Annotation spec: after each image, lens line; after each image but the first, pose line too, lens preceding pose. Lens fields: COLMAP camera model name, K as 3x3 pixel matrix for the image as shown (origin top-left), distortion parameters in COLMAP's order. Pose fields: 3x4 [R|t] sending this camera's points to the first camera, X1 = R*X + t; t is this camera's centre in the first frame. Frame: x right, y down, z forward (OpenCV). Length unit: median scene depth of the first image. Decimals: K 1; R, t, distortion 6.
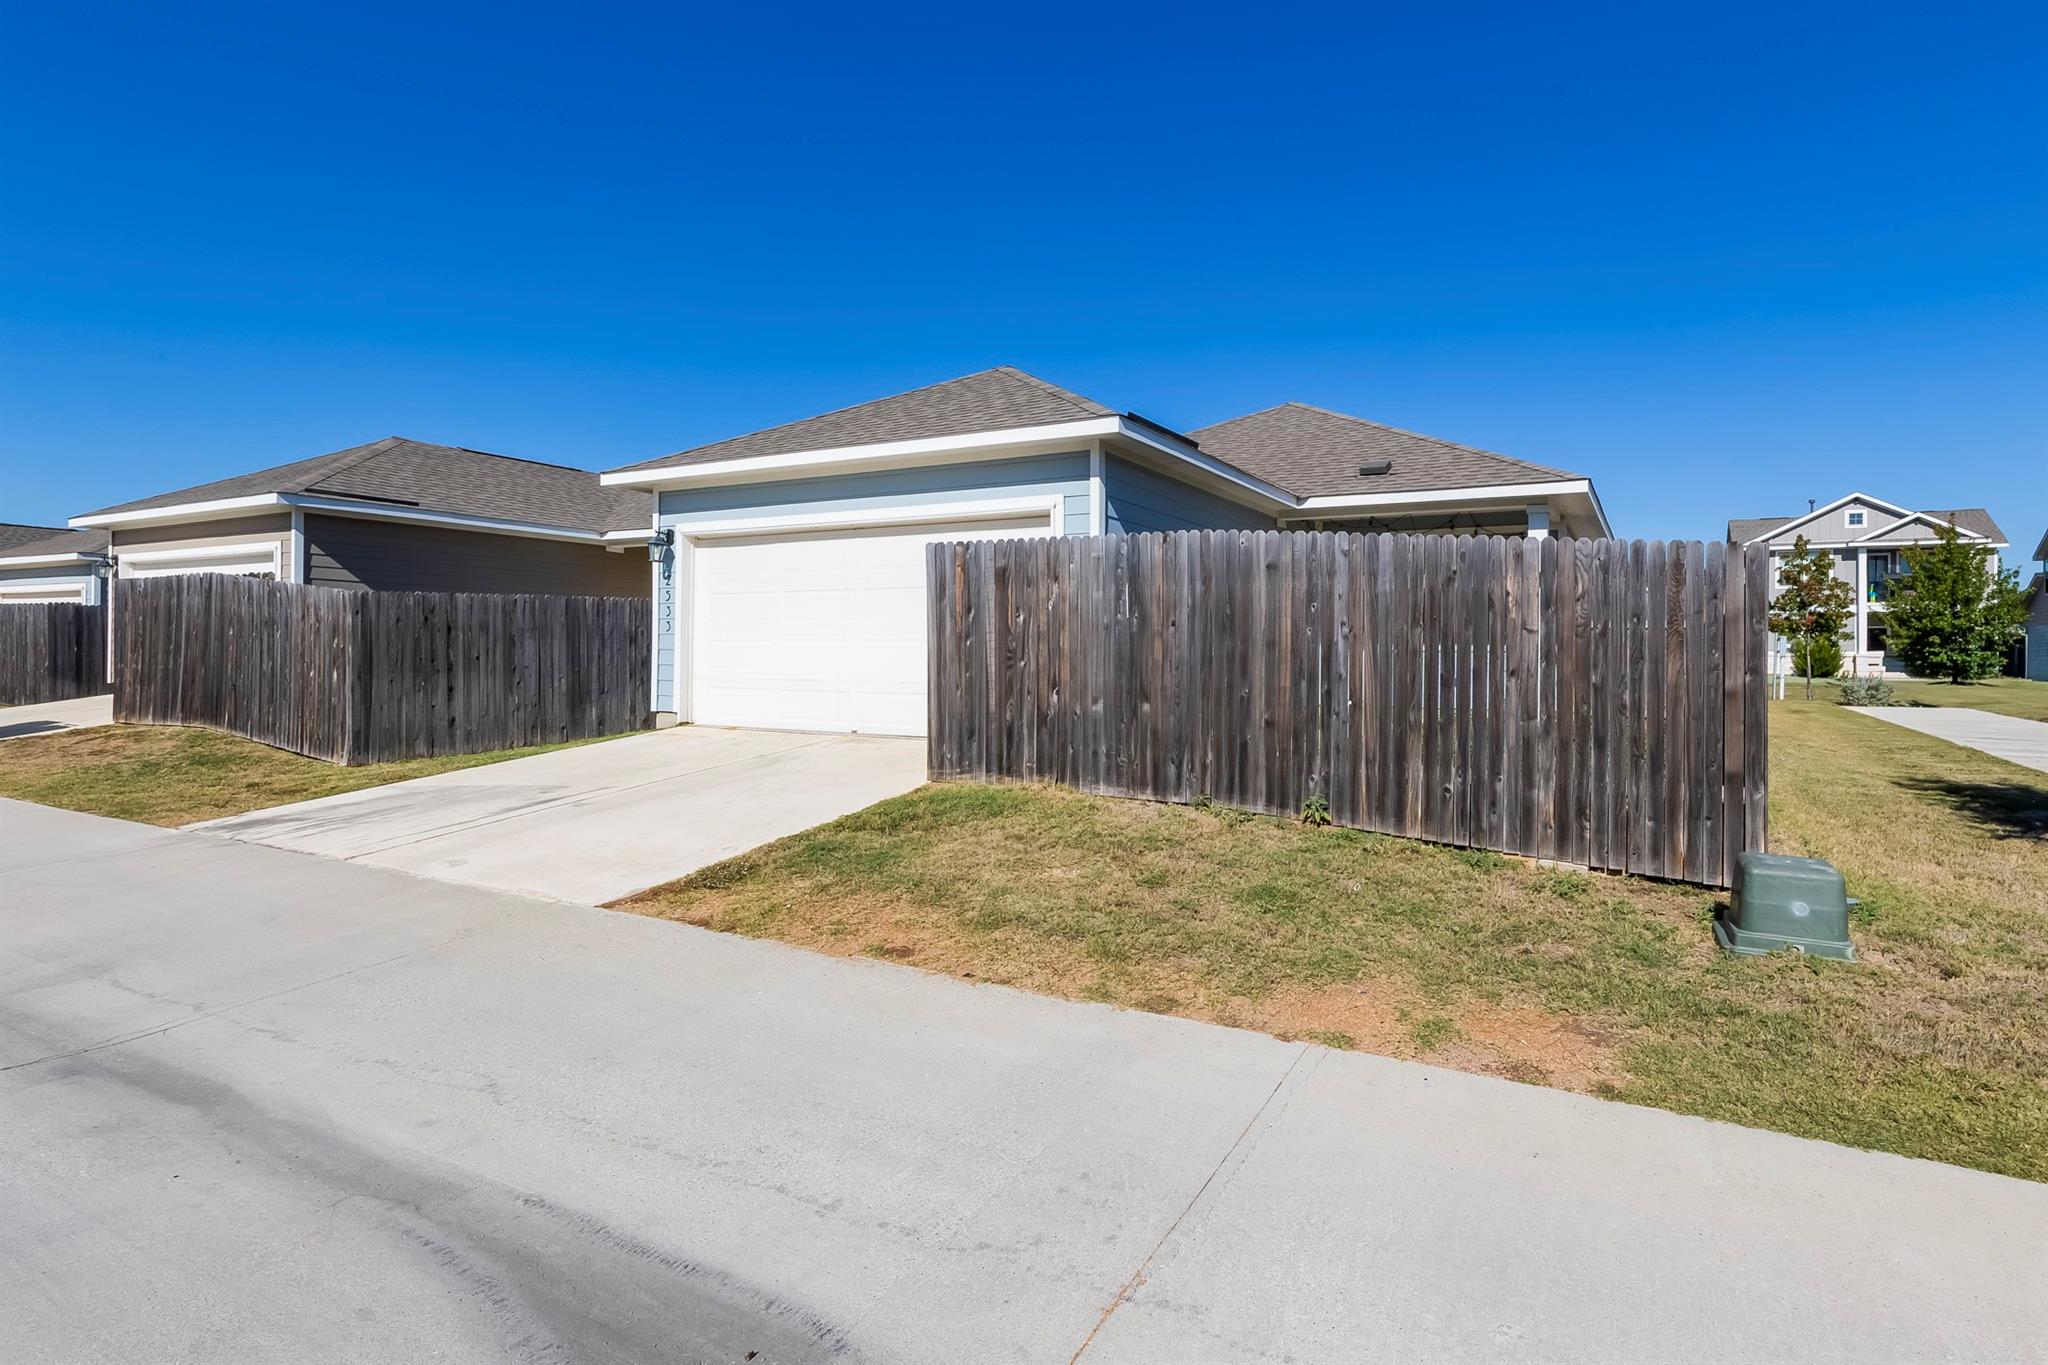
lens RADIAL K [[1028.9, 0, 1029.8], [0, 1028.9, 653.9], [0, 0, 1]] dist [-0.002530, 0.000578]
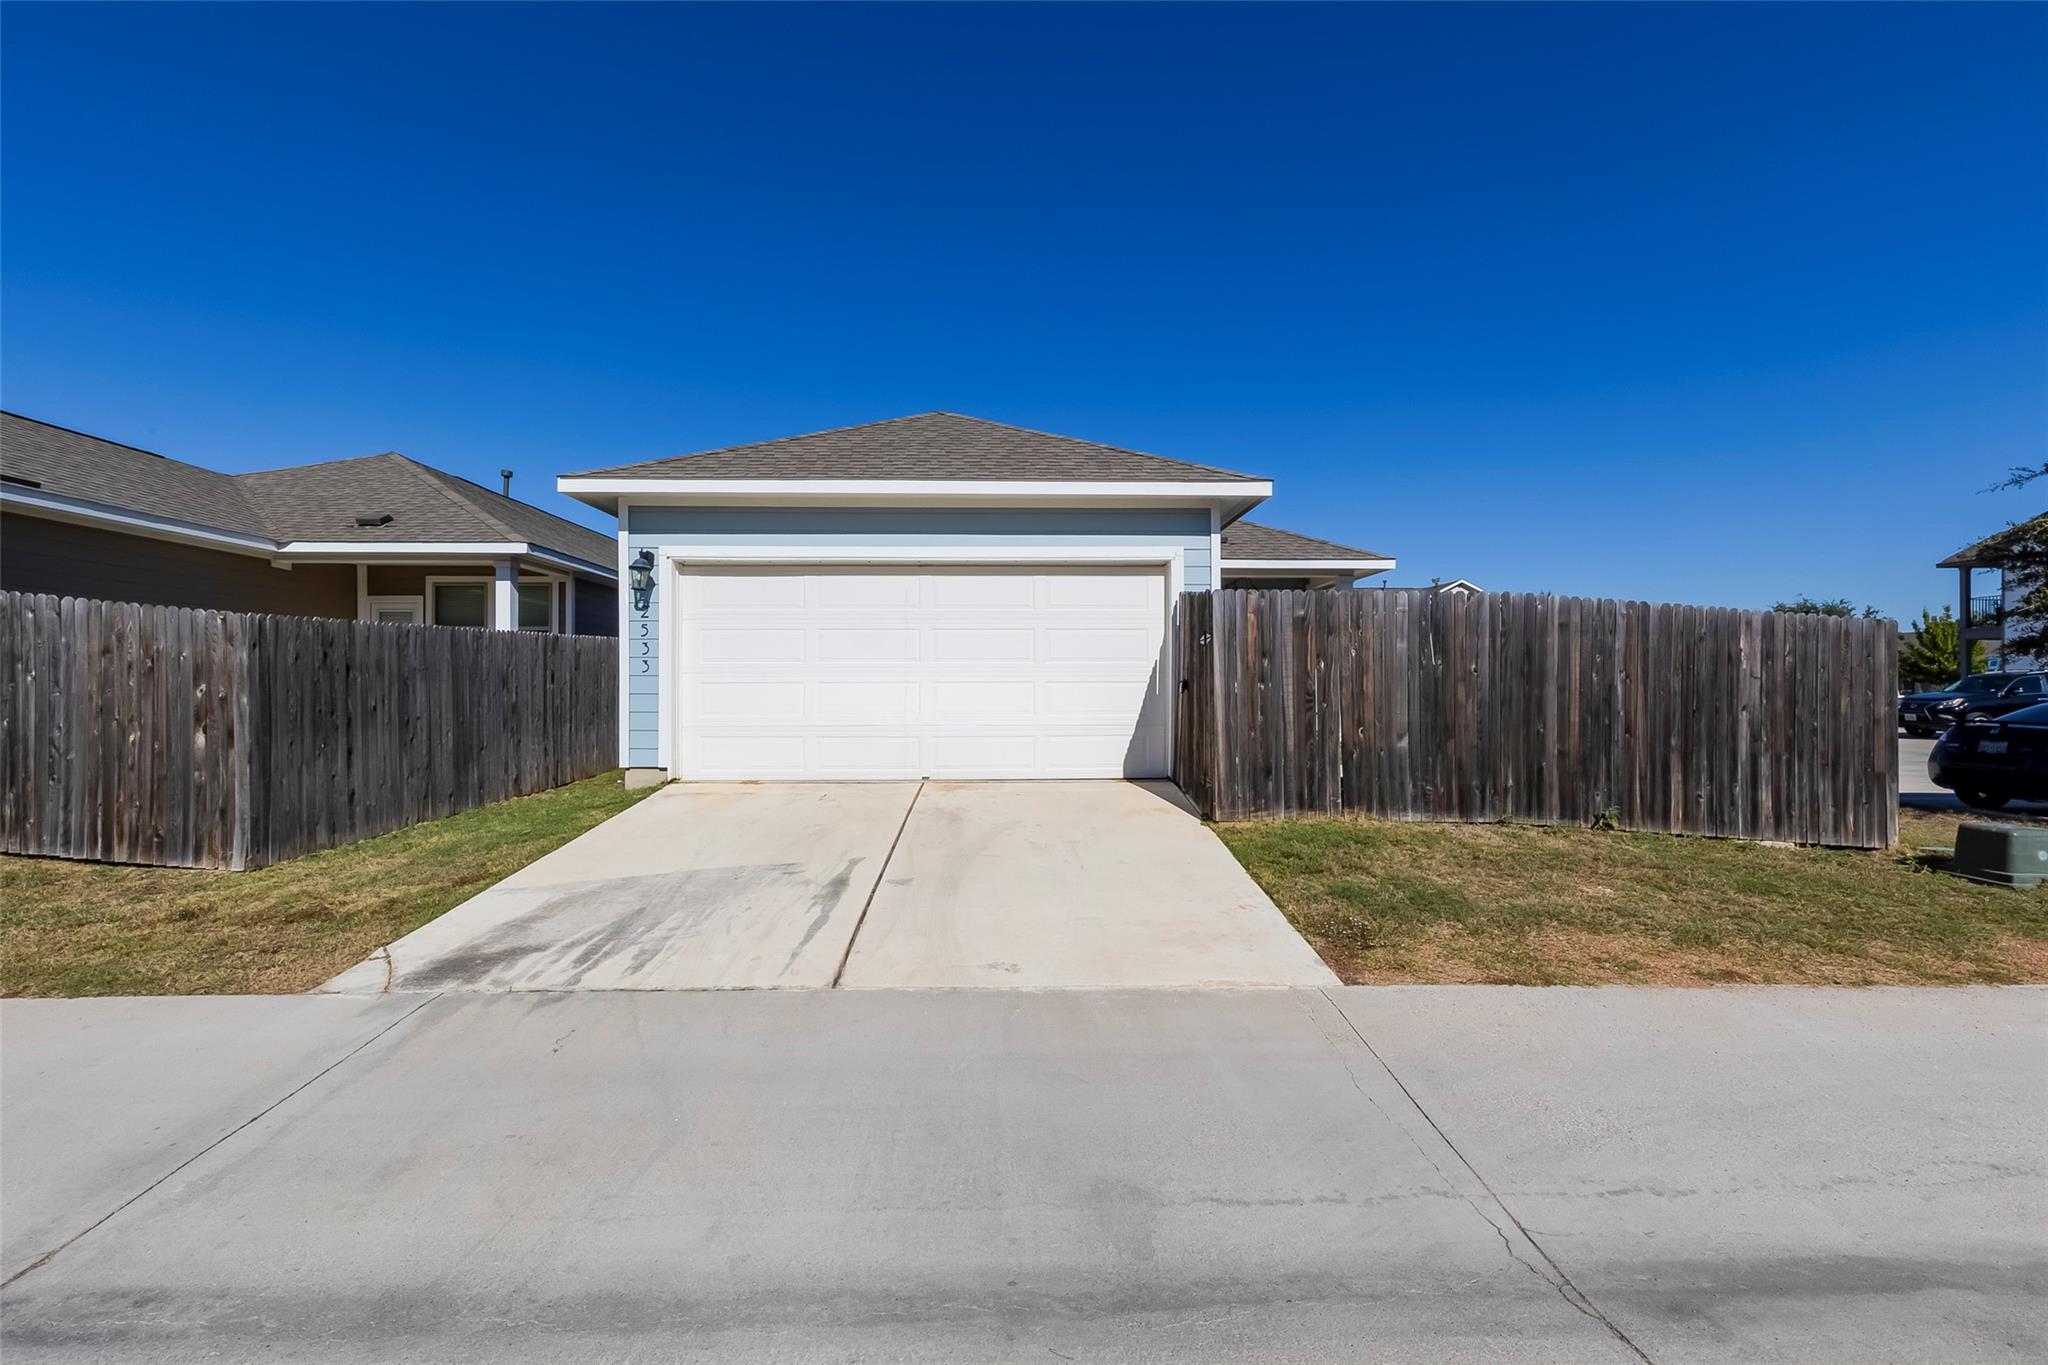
lens RADIAL K [[927.5, 0, 1026.5], [0, 927.5, 686.2], [0, 0, 1]] dist [0.001394, 0.000558]
pose [[0.869220, -0.006573, 0.494383, -0.805210], [0.007588, 0.999971, -0.000046, -0.014585], [-0.494368, 0.003792, 0.869244, 0.324002]]
